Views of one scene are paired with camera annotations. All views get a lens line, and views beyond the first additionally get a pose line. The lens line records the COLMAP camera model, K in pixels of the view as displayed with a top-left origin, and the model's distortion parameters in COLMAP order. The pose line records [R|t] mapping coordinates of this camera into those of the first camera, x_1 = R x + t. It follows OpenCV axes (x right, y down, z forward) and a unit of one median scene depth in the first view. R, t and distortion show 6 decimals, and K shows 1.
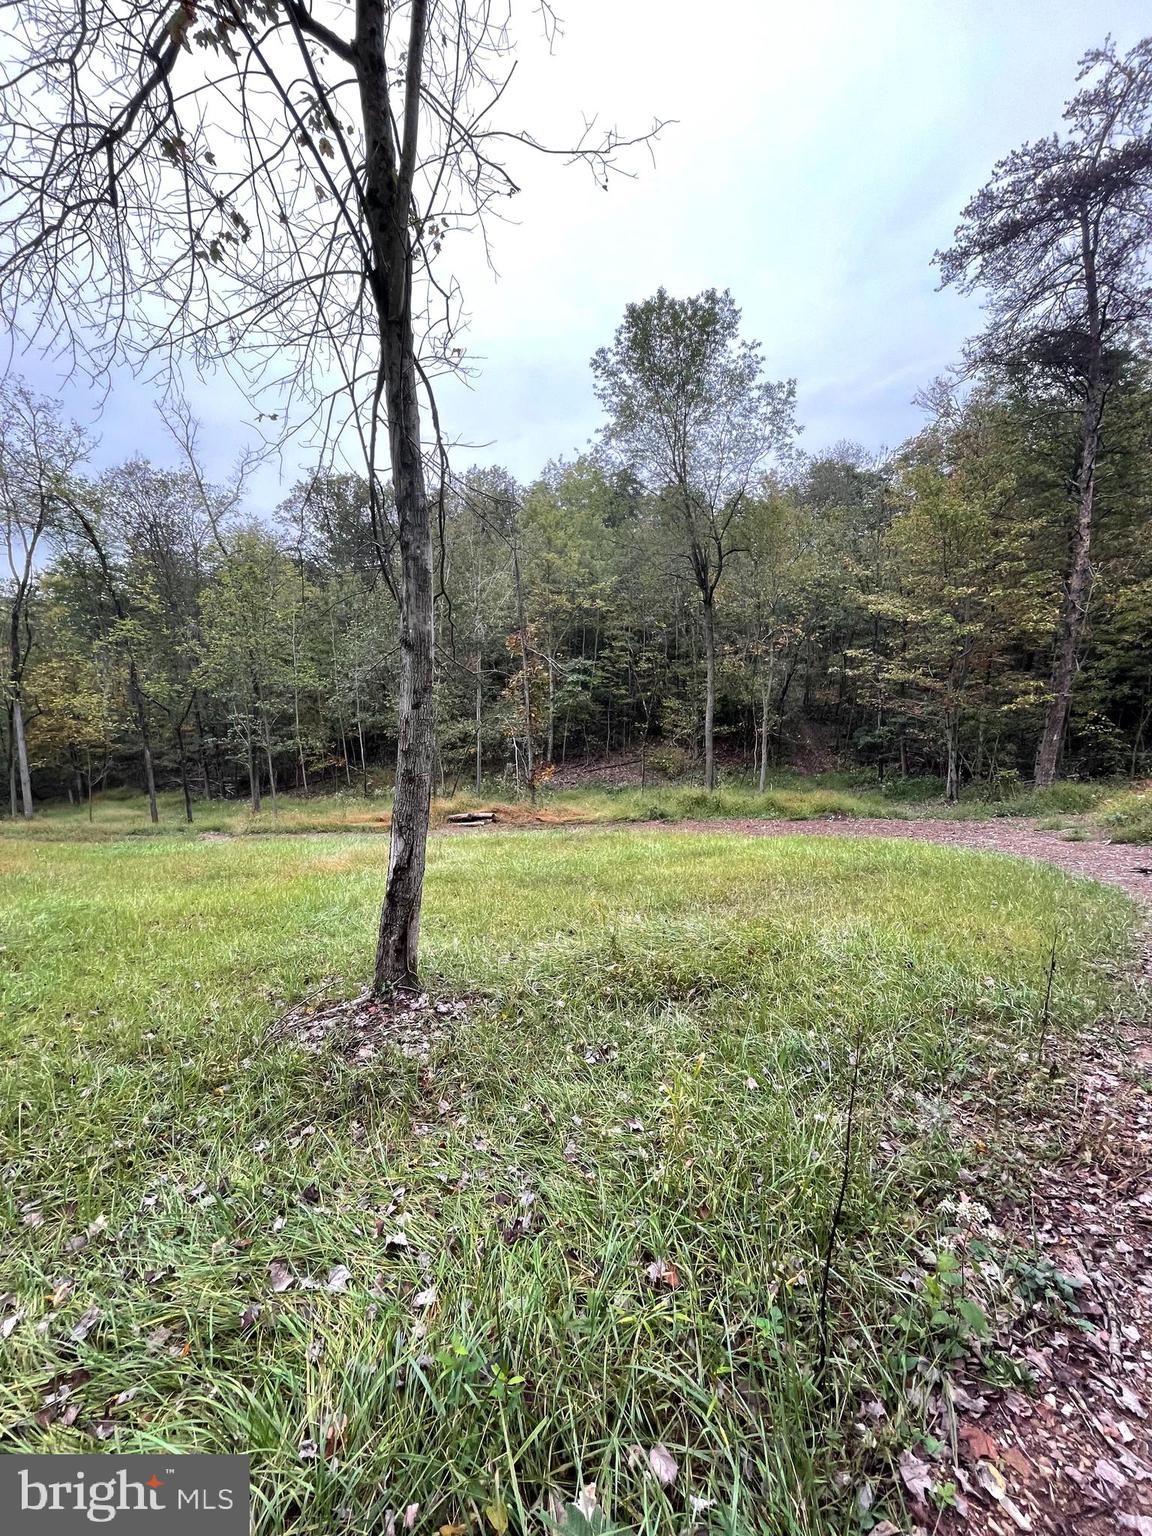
lens RADIAL K [[621.3, 0, 581.6], [0, 621.3, 765.6], [0, 0, 1]] dist [-0.001906, -0.000520]
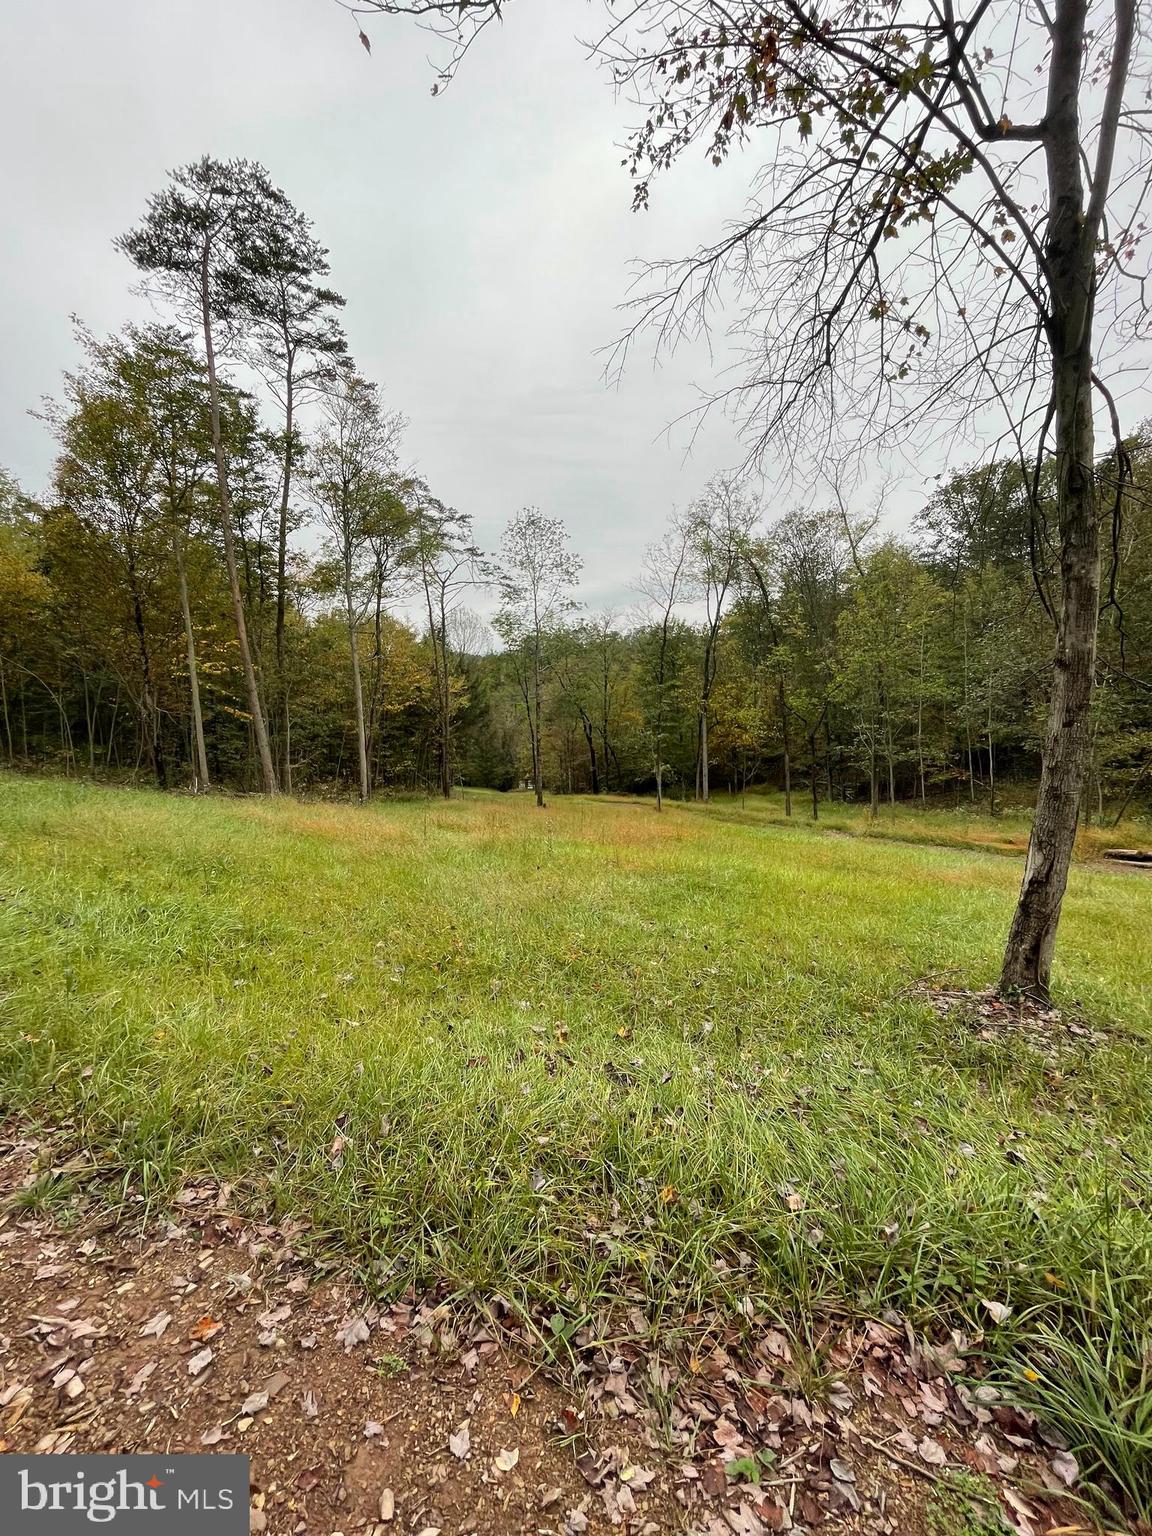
lens RADIAL K [[621.3, 0, 581.6], [0, 621.3, 765.6], [0, 0, 1]] dist [-0.001906, -0.000520]
pose [[0.603757, 0.052788, -0.795419, 0.026473], [-0.063992, 0.997794, 0.017646, 0.001600], [0.794596, 0.040246, 0.605803, -0.101682]]
